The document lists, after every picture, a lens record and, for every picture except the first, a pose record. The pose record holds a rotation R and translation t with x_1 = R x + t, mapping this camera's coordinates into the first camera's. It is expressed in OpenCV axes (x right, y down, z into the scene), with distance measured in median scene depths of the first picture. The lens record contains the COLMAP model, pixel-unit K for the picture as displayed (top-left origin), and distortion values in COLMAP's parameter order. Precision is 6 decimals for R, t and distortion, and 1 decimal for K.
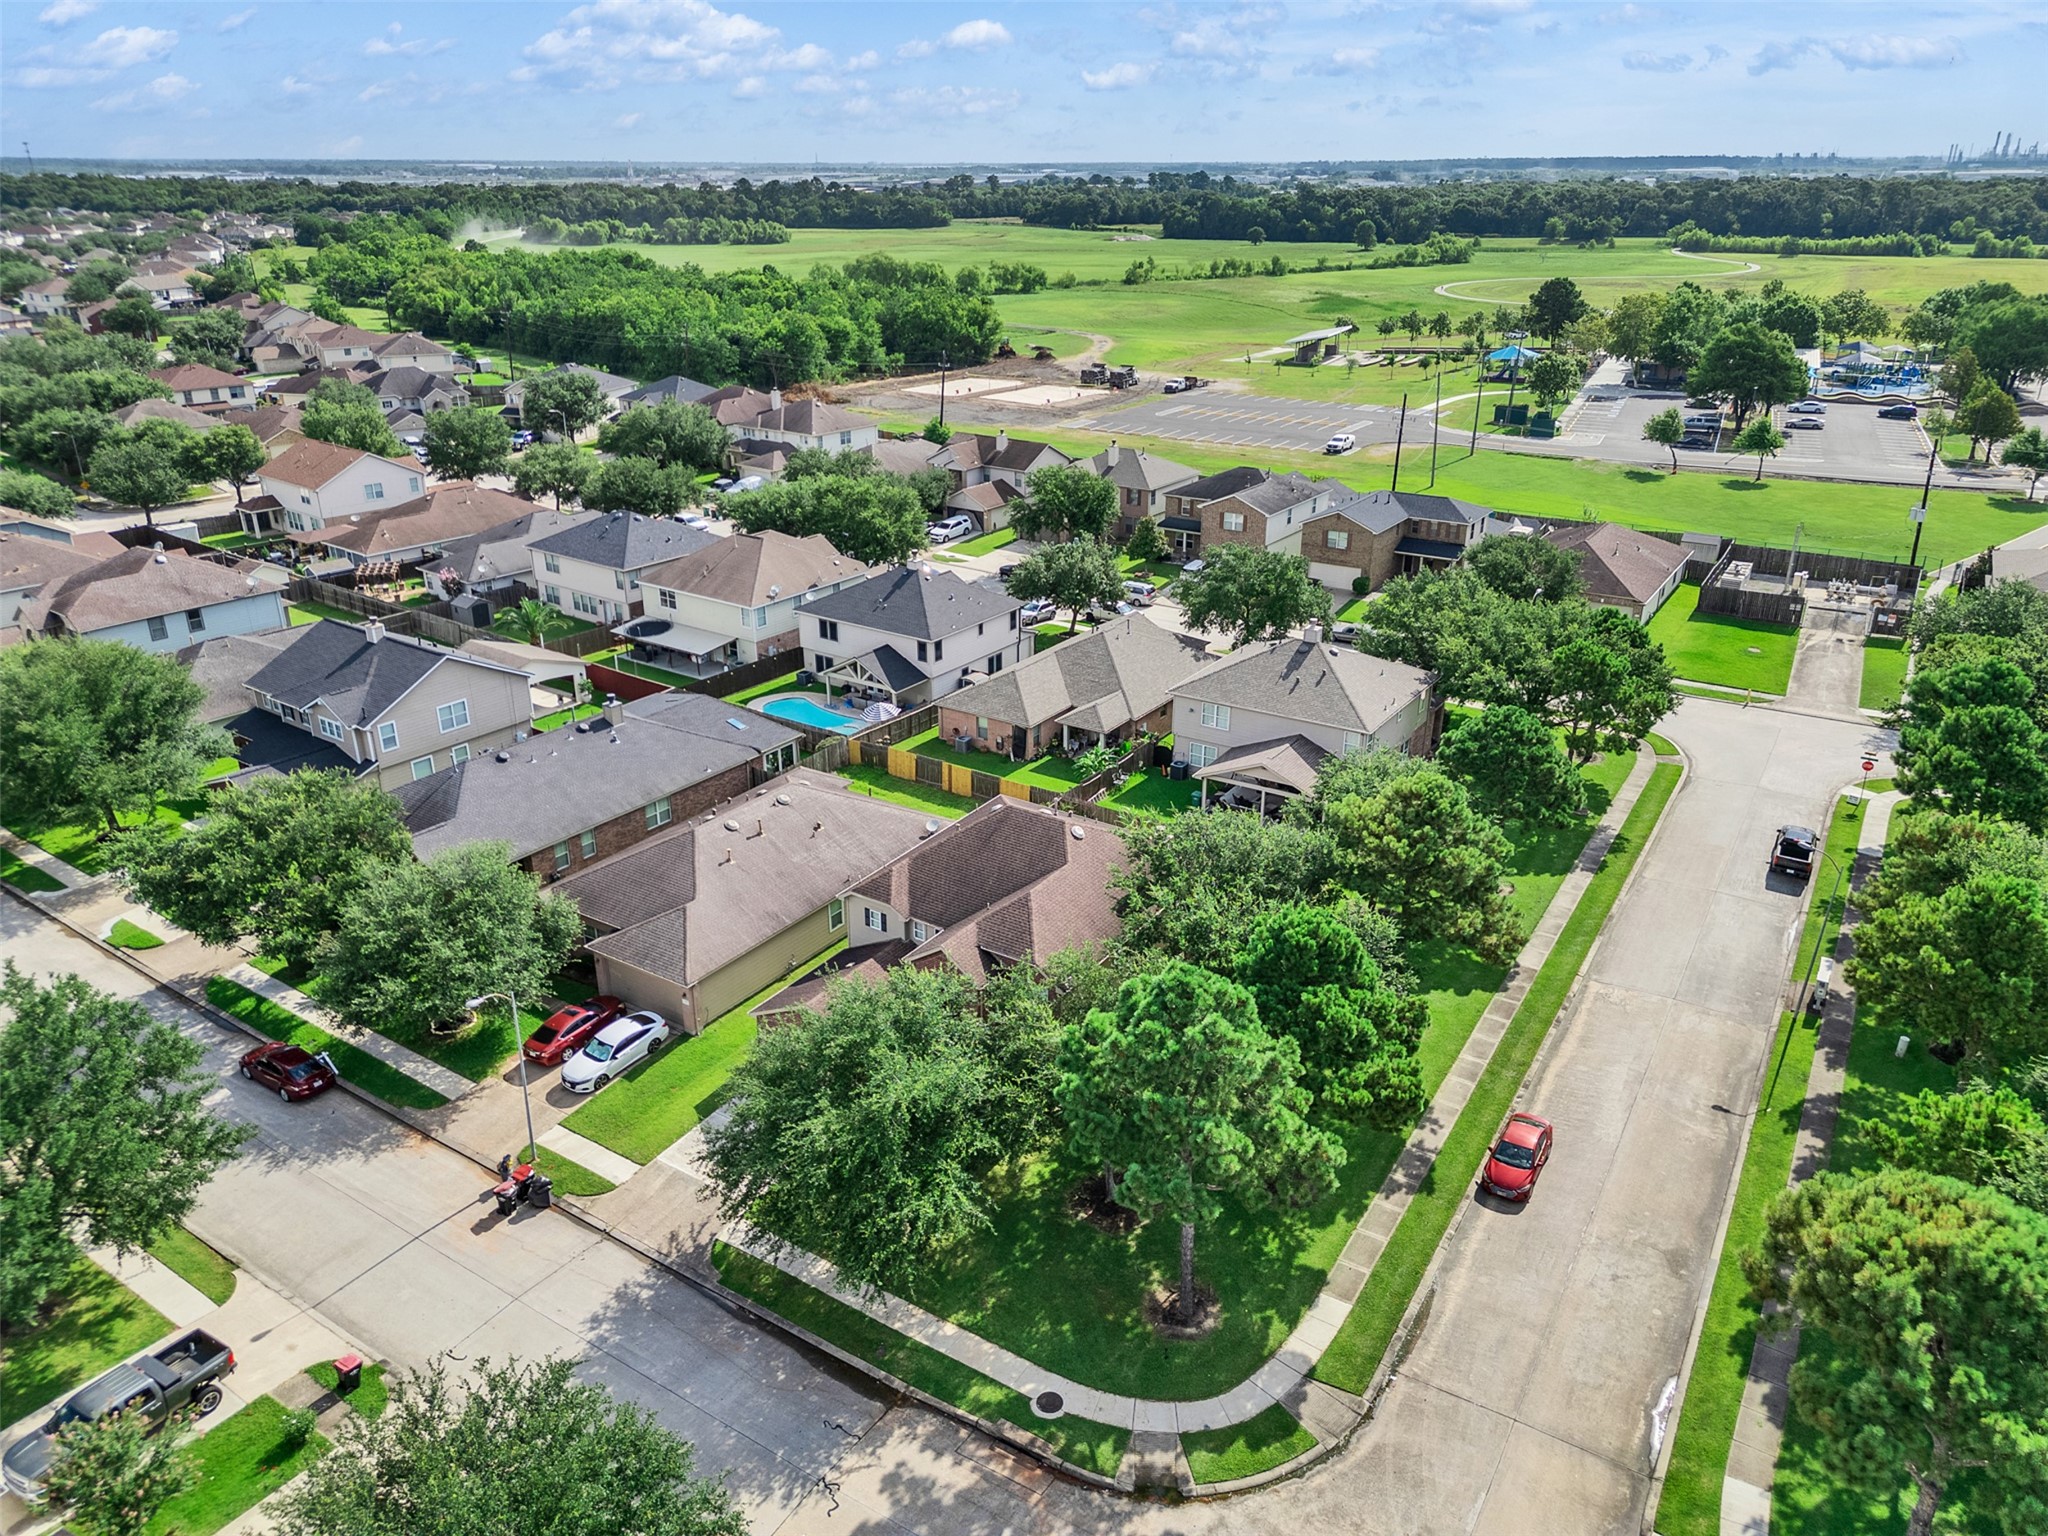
lens RADIAL K [[1432.7, 0, 1024.0], [0, 1432.7, 768.0], [0, 0, 1]] dist [0.074649, -0.076631]
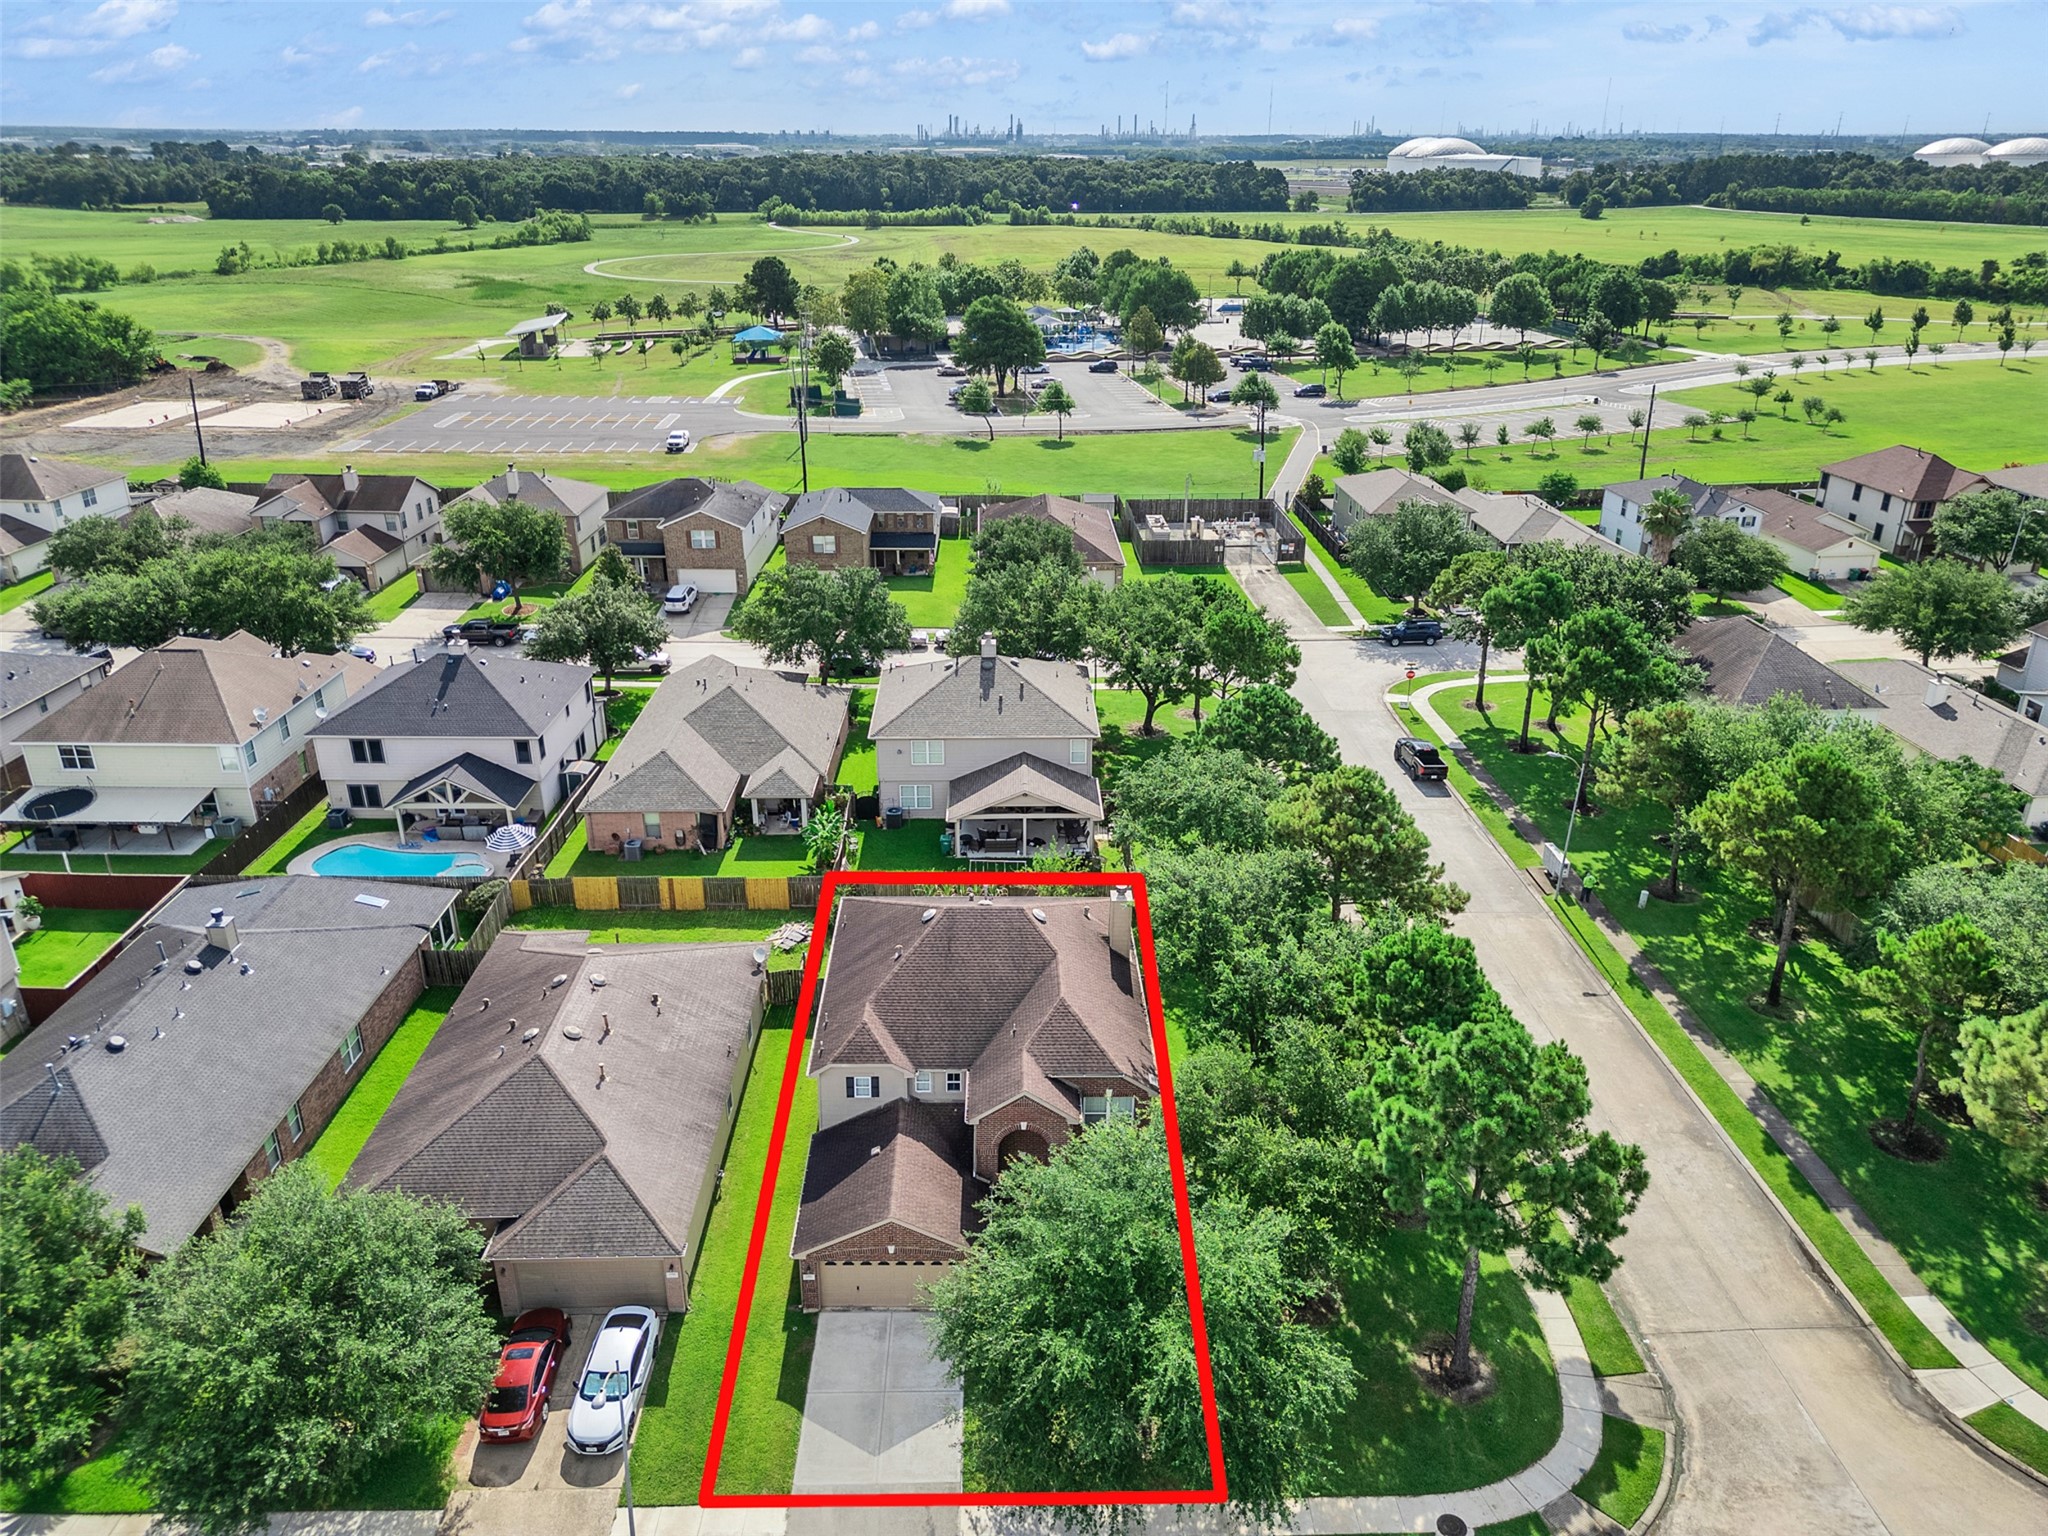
lens RADIAL K [[1432.7, 0, 1024.0], [0, 1432.7, 768.0], [0, 0, 1]] dist [0.074649, -0.076631]
pose [[0.824196, -0.223788, 0.520212, -0.238859], [0.215404, 0.973446, 0.077489, -0.067146], [-0.523739, 0.048190, 0.850515, 0.135446]]
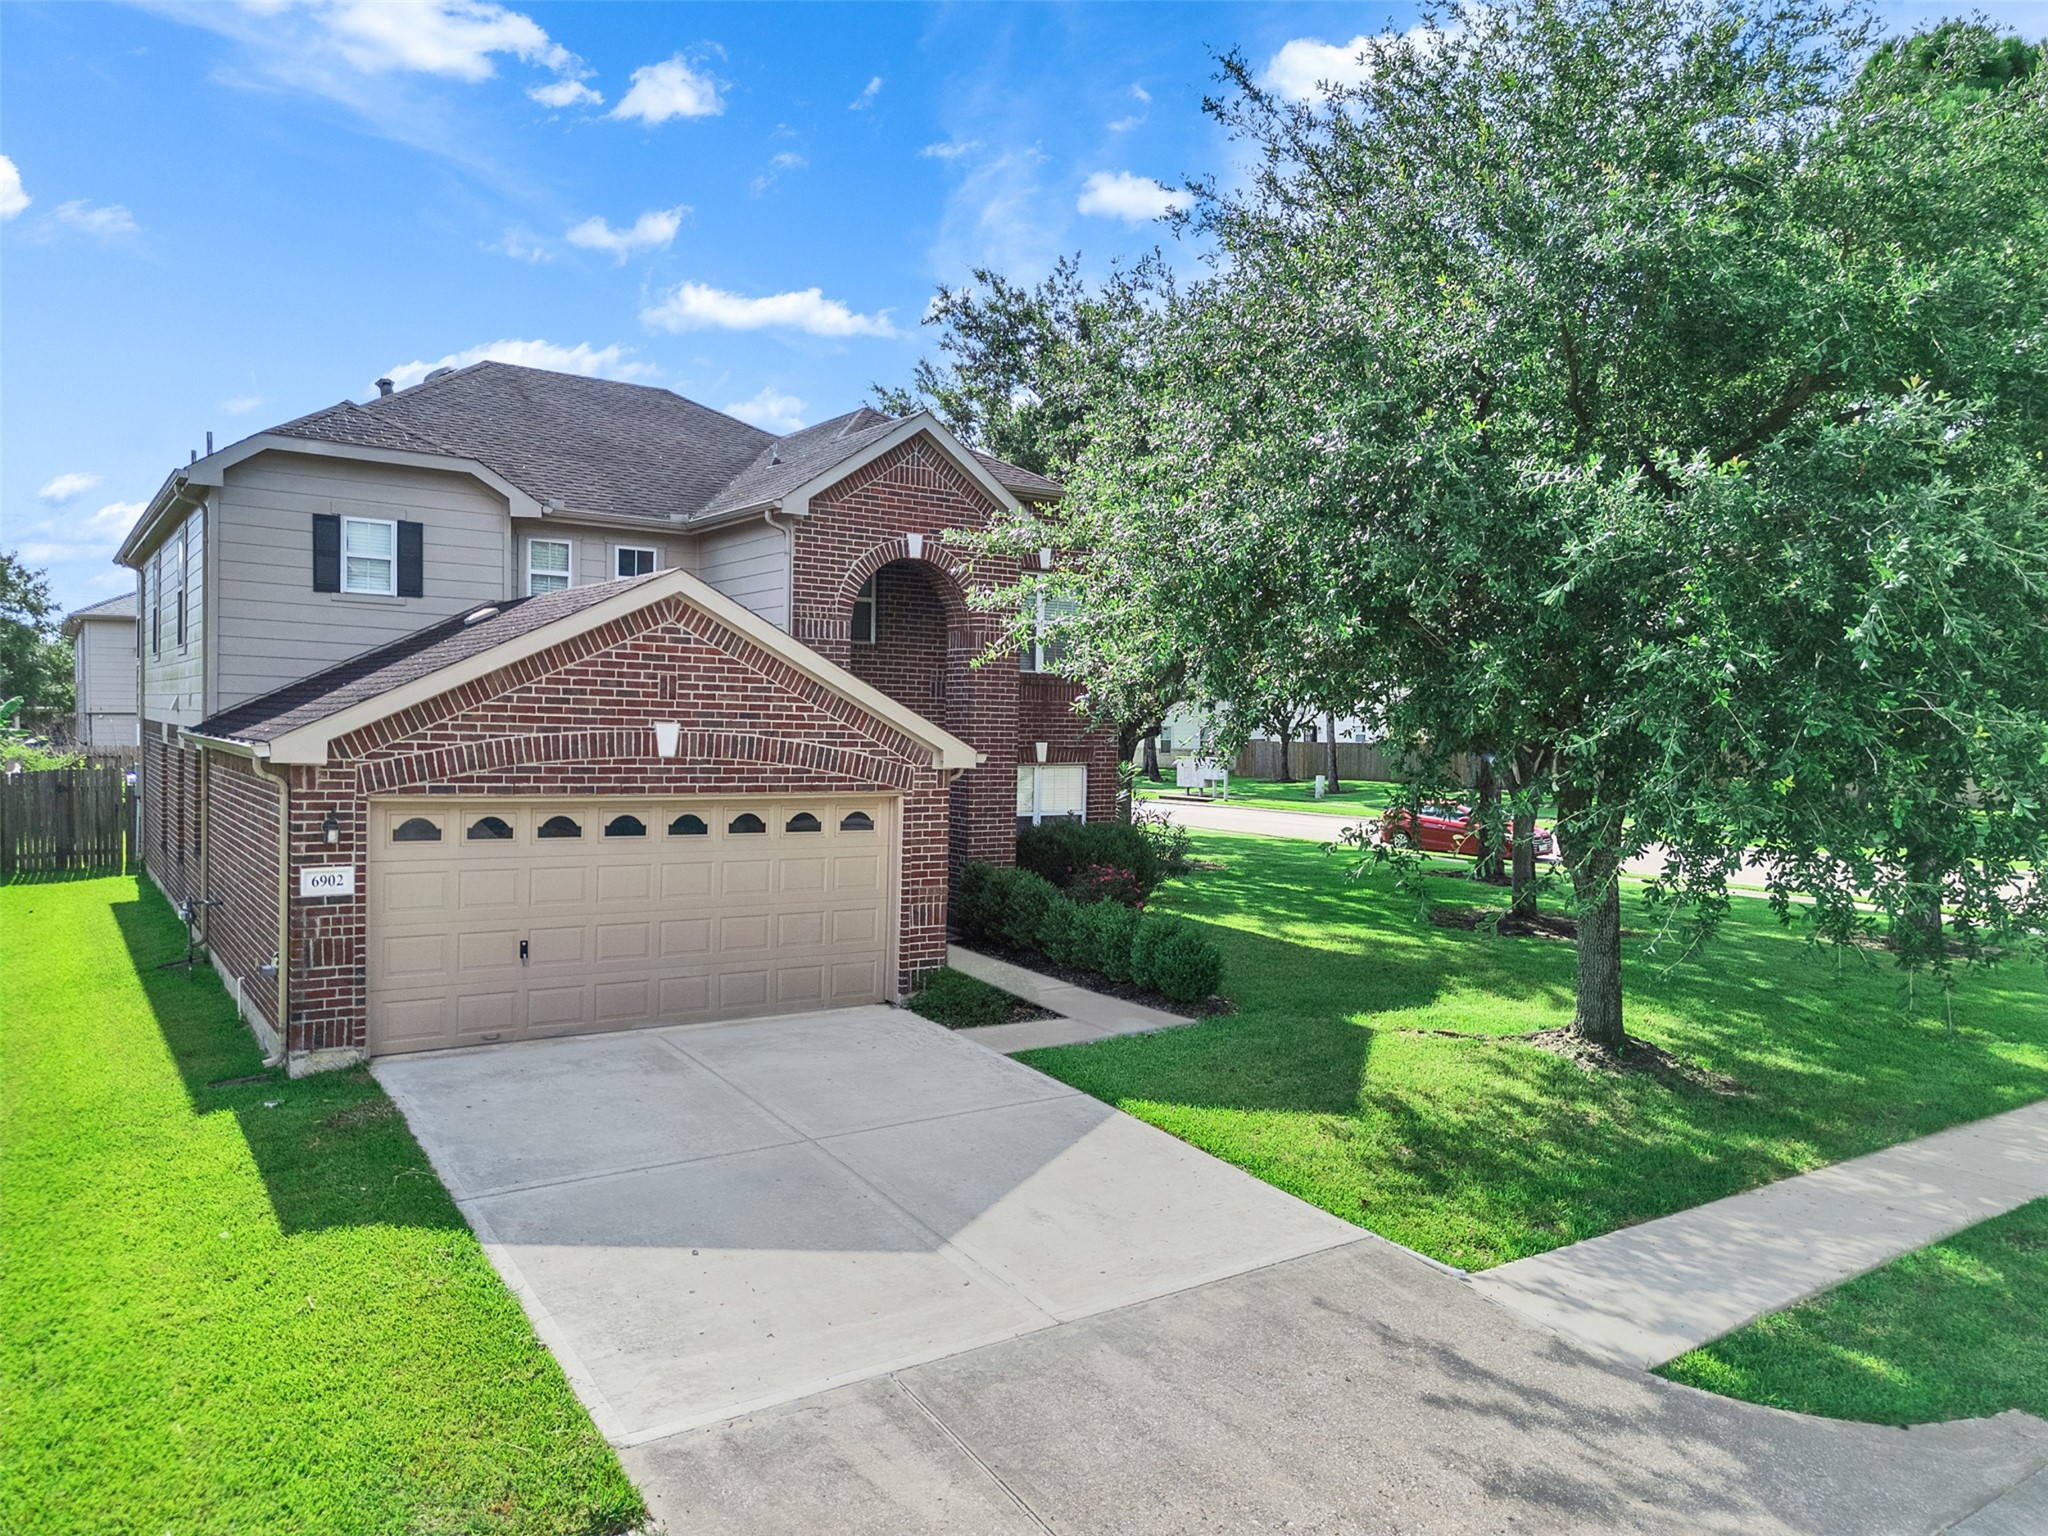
lens RADIAL K [[1438.4, 0, 1020.7], [0, 1438.4, 775.1], [0, 0, 1]] dist [0.051077, -0.032834]
pose [[0.385237, -0.038205, 0.922026, -0.176516], [0.334734, 0.936880, -0.101036, 0.121458], [-0.859968, 0.347556, 0.373710, 0.462327]]
